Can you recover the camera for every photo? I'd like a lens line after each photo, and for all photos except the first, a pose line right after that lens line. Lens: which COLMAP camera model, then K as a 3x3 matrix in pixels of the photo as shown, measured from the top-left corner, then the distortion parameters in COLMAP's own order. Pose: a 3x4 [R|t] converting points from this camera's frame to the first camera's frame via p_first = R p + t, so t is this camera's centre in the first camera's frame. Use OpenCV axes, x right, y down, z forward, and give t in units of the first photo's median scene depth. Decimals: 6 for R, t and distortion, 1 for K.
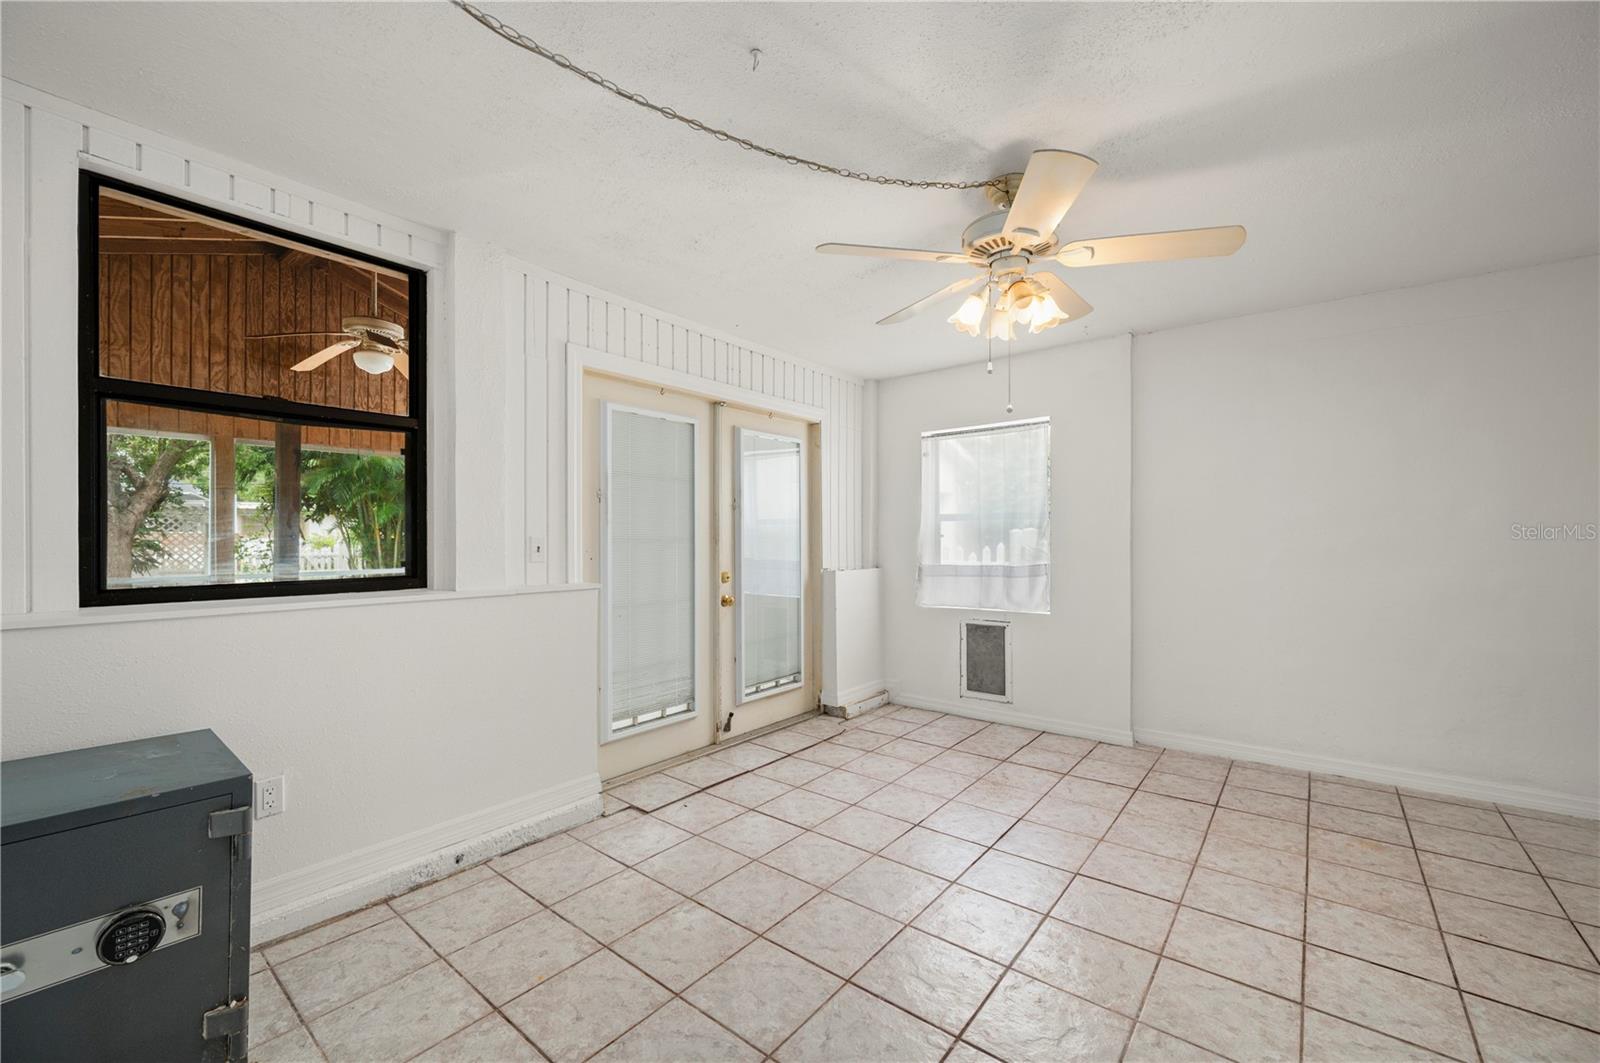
lens RADIAL K [[639.3, 0, 808.7], [0, 639.3, 535.8], [0, 0, 1]] dist [-0.003627, 0.000443]
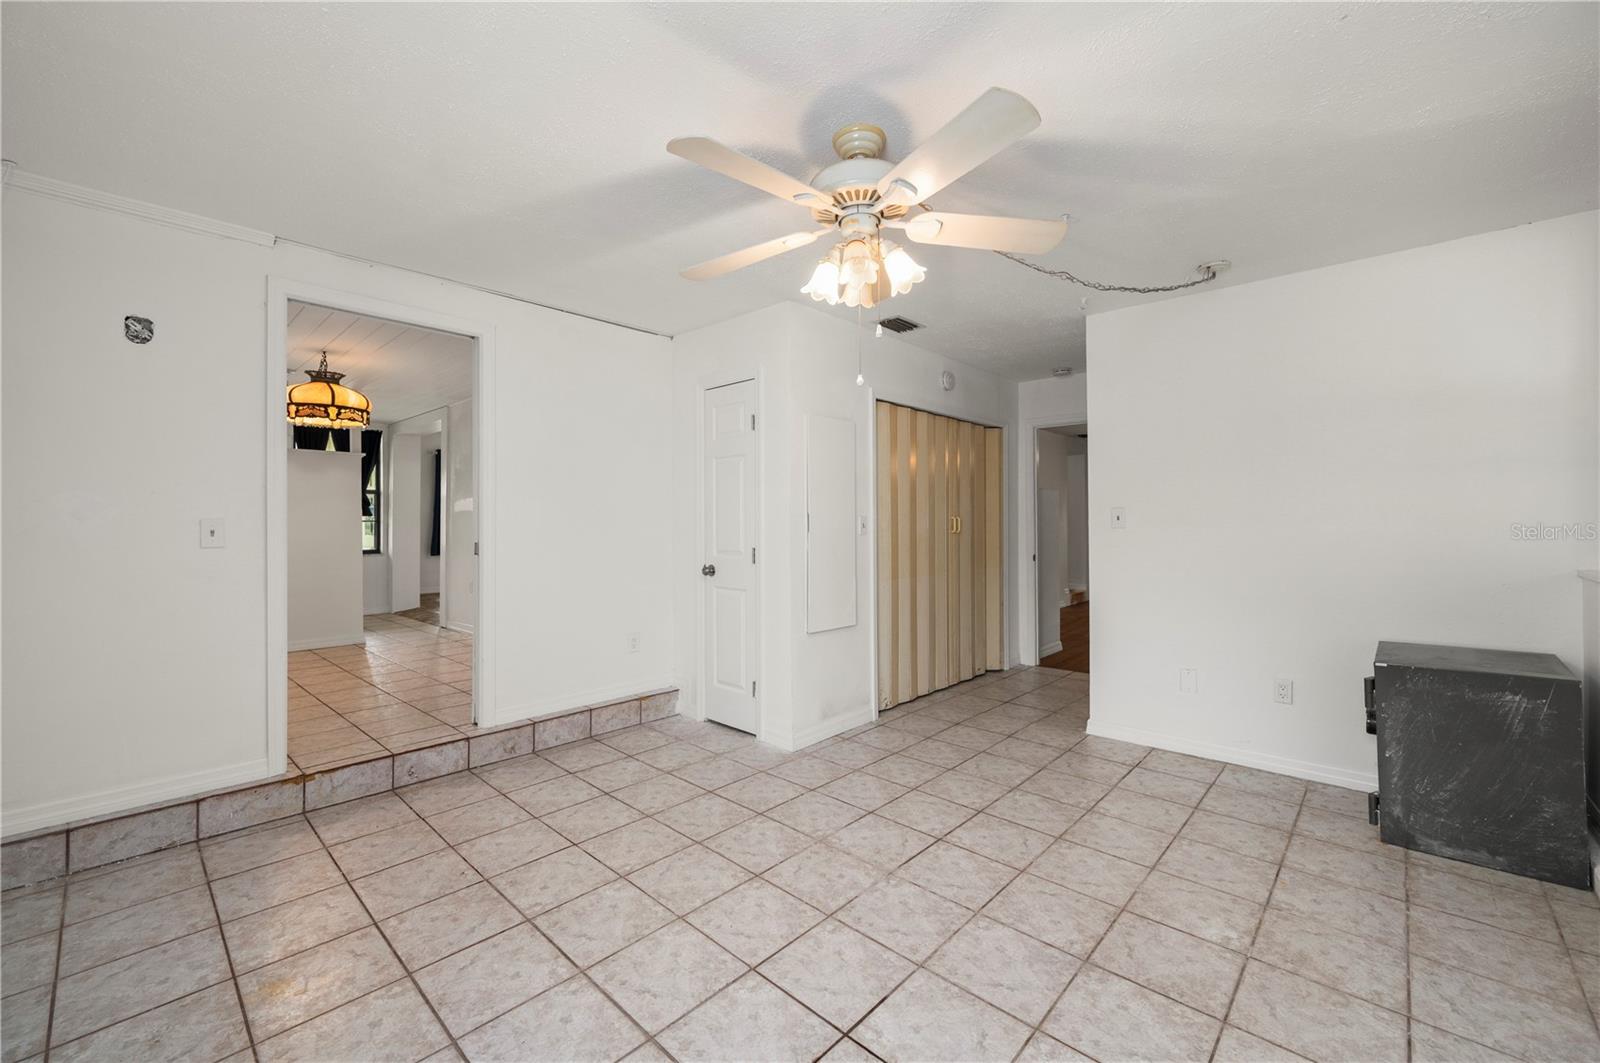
lens RADIAL K [[639.3, 0, 790.1], [0, 639.3, 520.0], [0, 0, 1]] dist [-0.003627, 0.000443]
pose [[-0.996854, 0.007296, 0.078919, 0.206879], [0.007188, 0.999973, -0.001660, -0.001688], [-0.078928, -0.001088, -0.996880, 1.154596]]
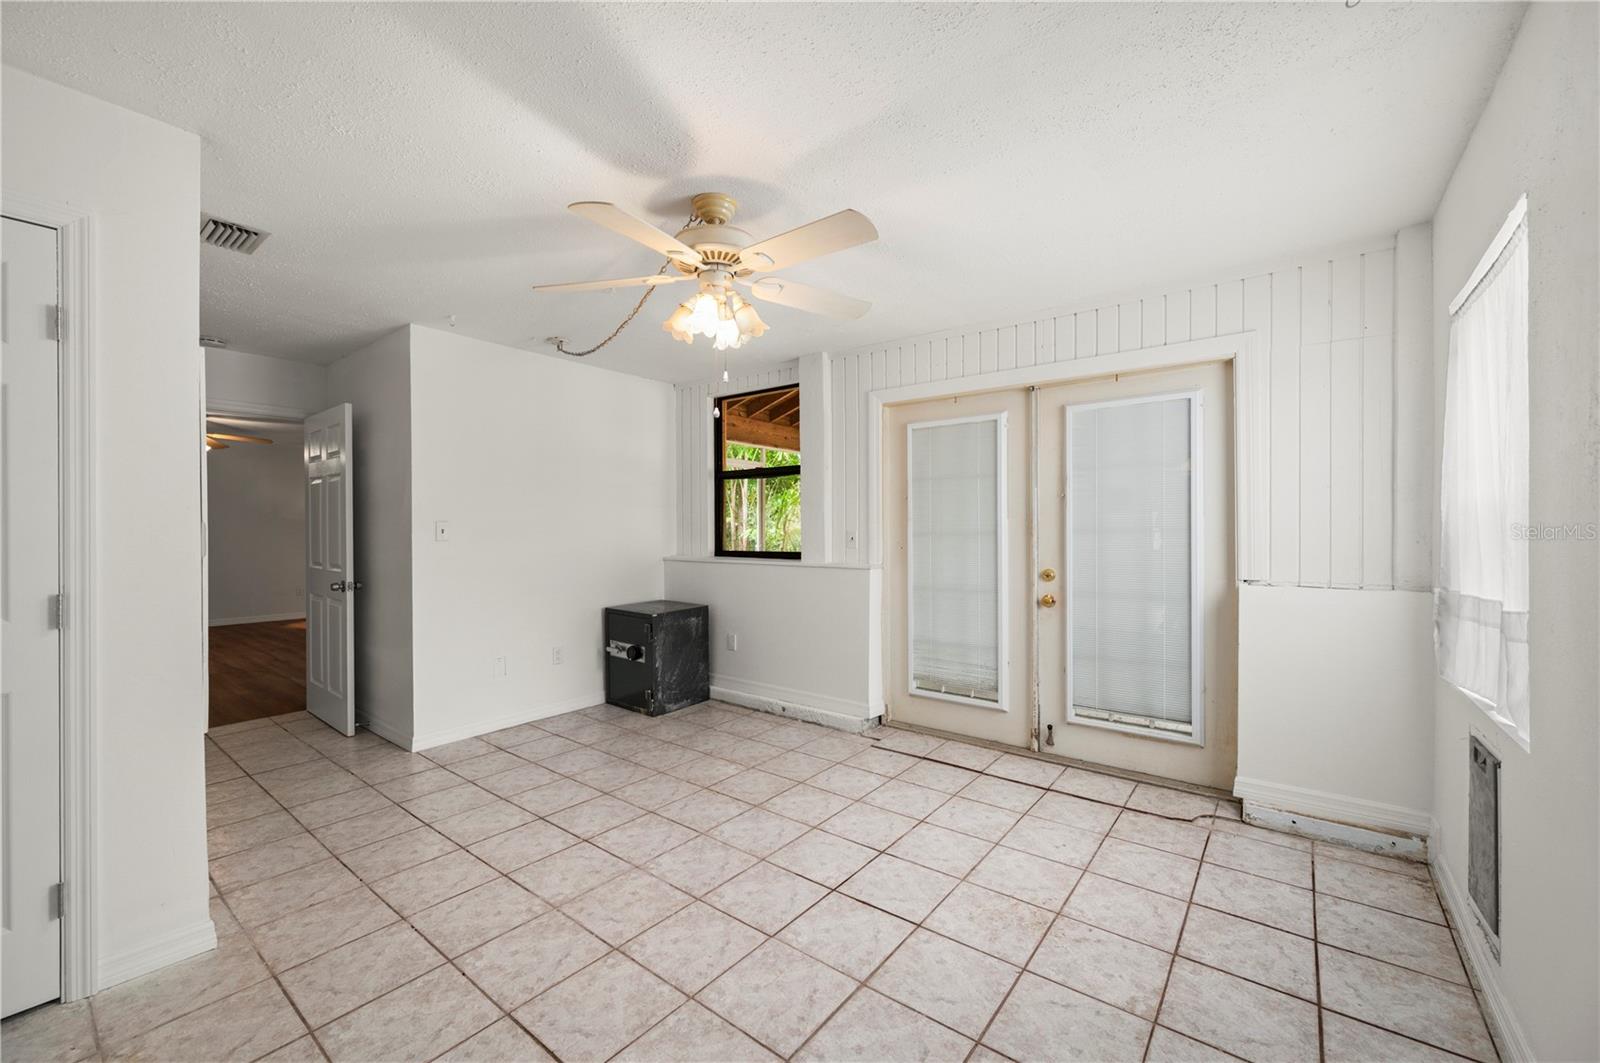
lens RADIAL K [[639.3, 0, 801.6], [0, 639.3, 530.2], [0, 0, 1]] dist [-0.003627, 0.000443]
pose [[0.012519, 0.005098, -0.999909, 0.828230], [0.004424, 0.999977, 0.005154, -0.005953], [0.999912, -0.004488, 0.012496, 0.679728]]
